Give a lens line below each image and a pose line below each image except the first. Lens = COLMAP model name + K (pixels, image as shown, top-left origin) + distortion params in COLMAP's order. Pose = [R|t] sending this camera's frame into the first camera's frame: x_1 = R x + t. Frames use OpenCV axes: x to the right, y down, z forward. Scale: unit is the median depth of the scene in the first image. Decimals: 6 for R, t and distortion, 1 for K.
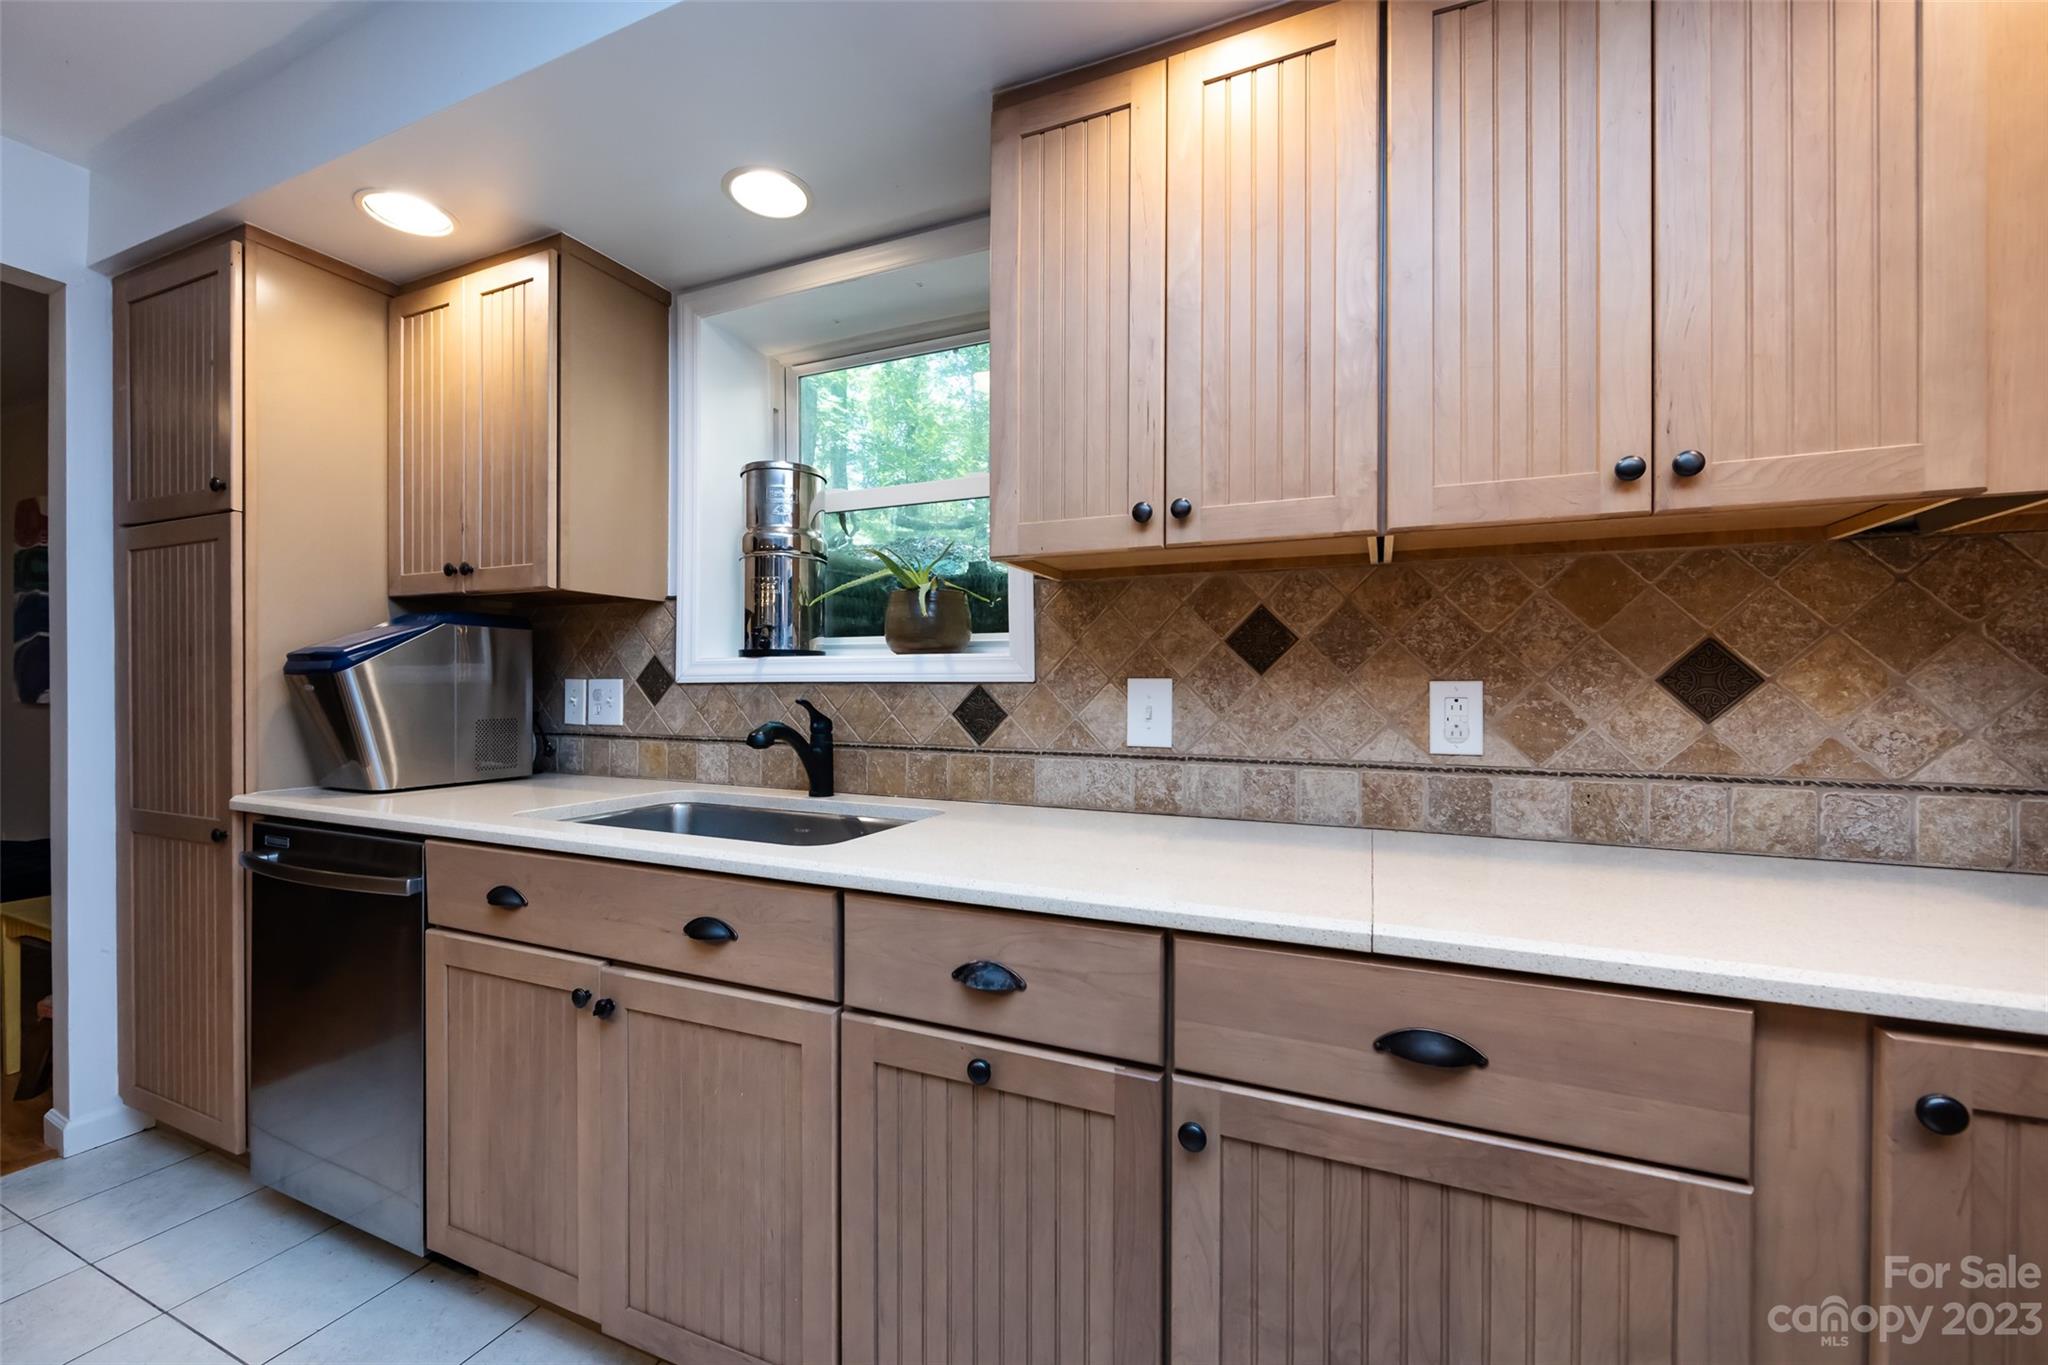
lens RADIAL K [[808.5, 0, 1023.5], [0, 808.5, 690.8], [0, 0, 1]] dist [-0.002579, -0.000015]
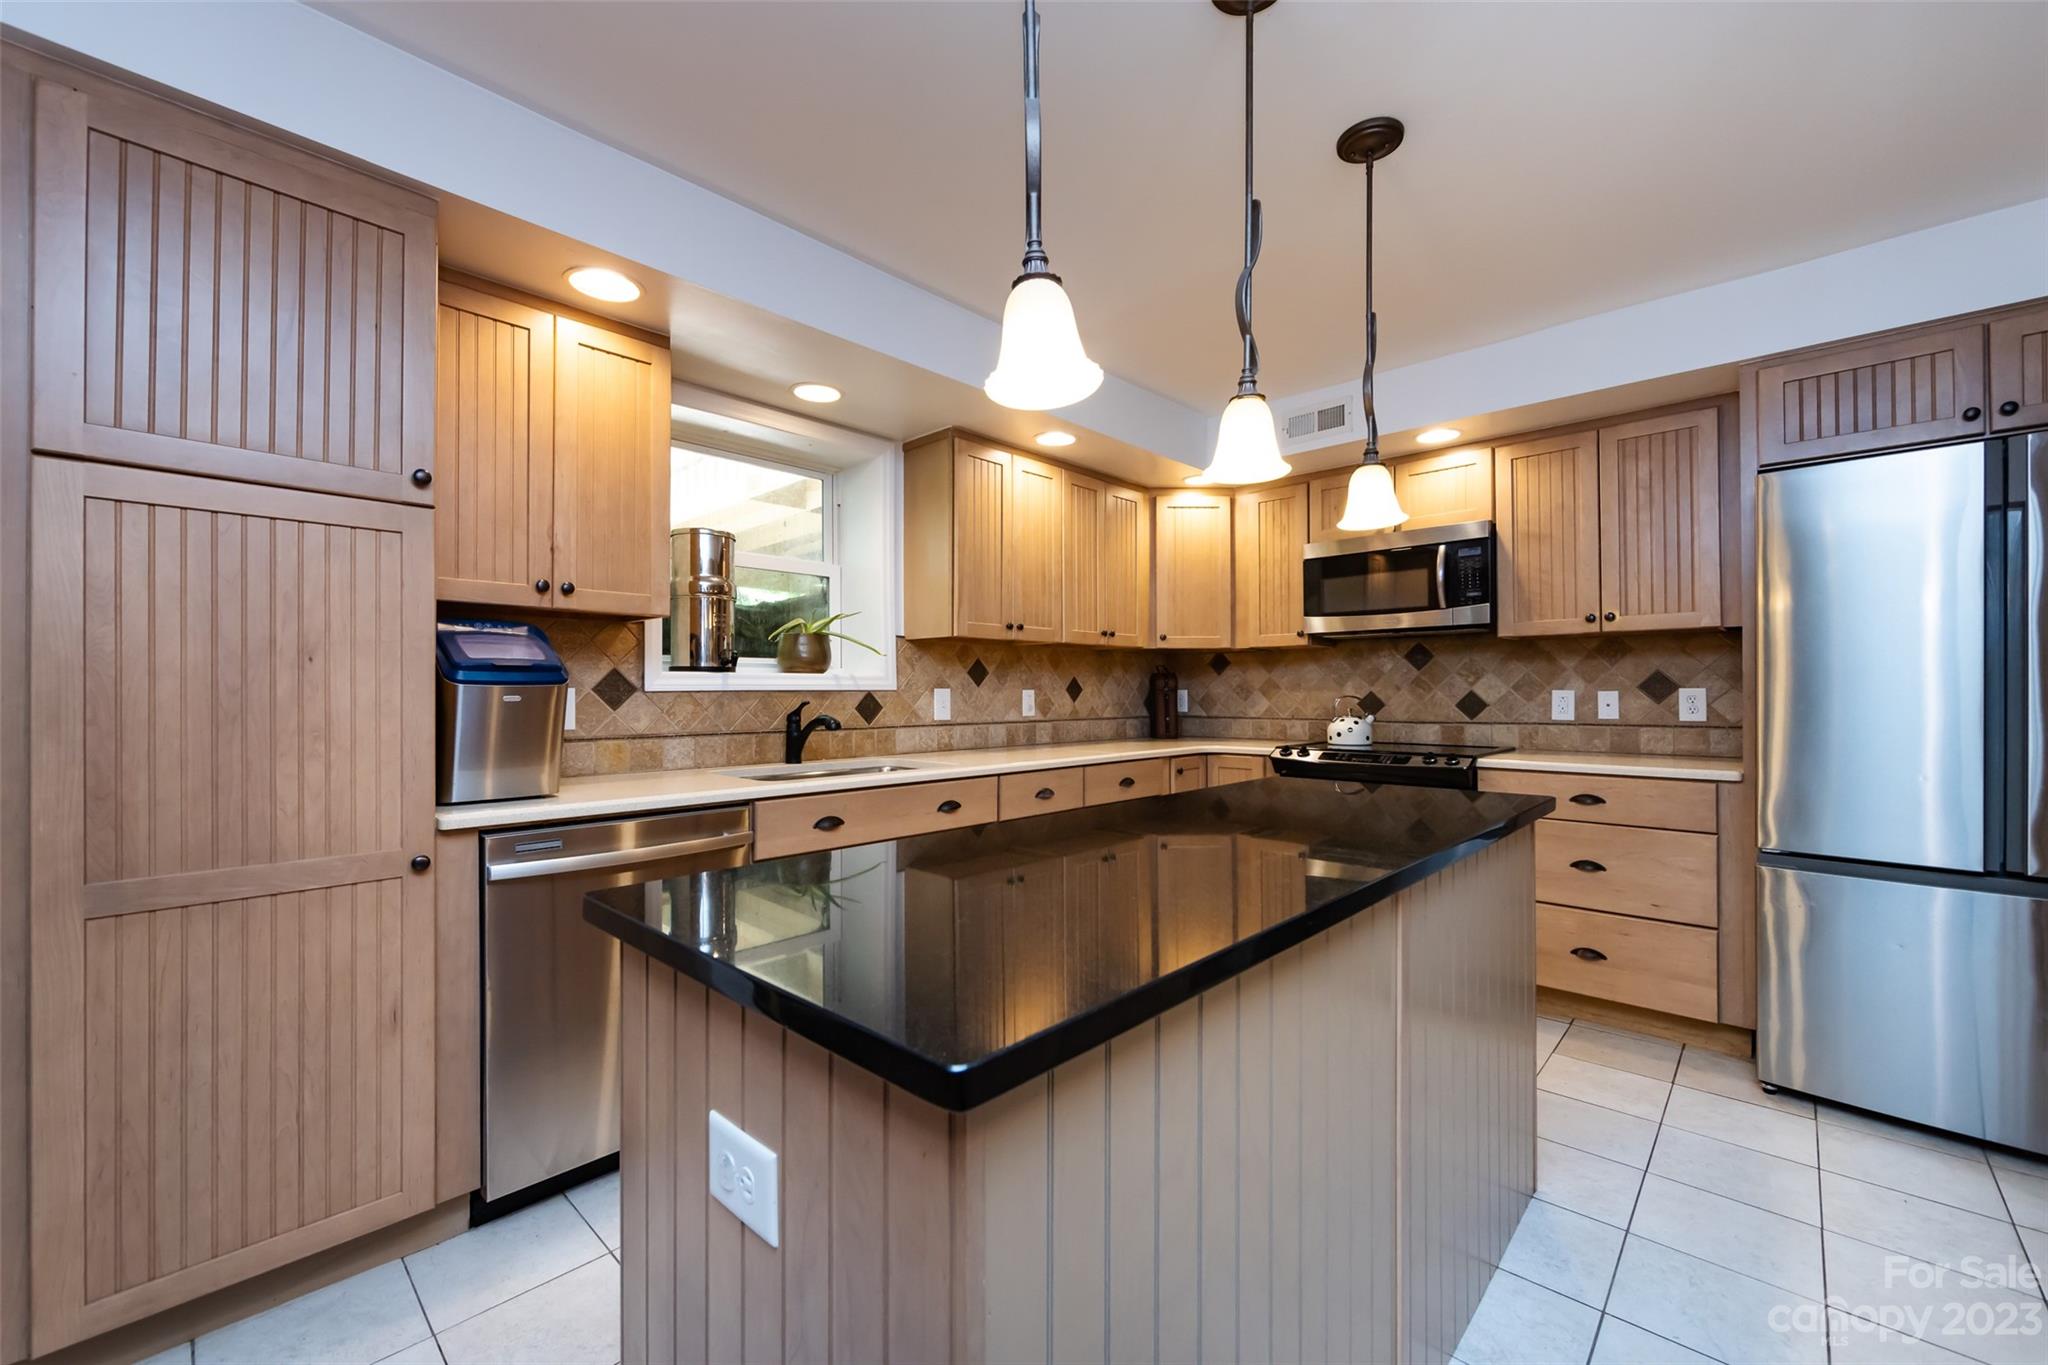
lens RADIAL K [[808.5, 0, 1028.7], [0, 808.5, 681.8], [0, 0, 1]] dist [-0.002579, -0.000015]
pose [[0.330714, 0.003611, 0.943724, -1.730237], [0.001362, 0.999990, -0.004303, -0.022305], [-0.943730, 0.002709, 0.330705, 0.062228]]
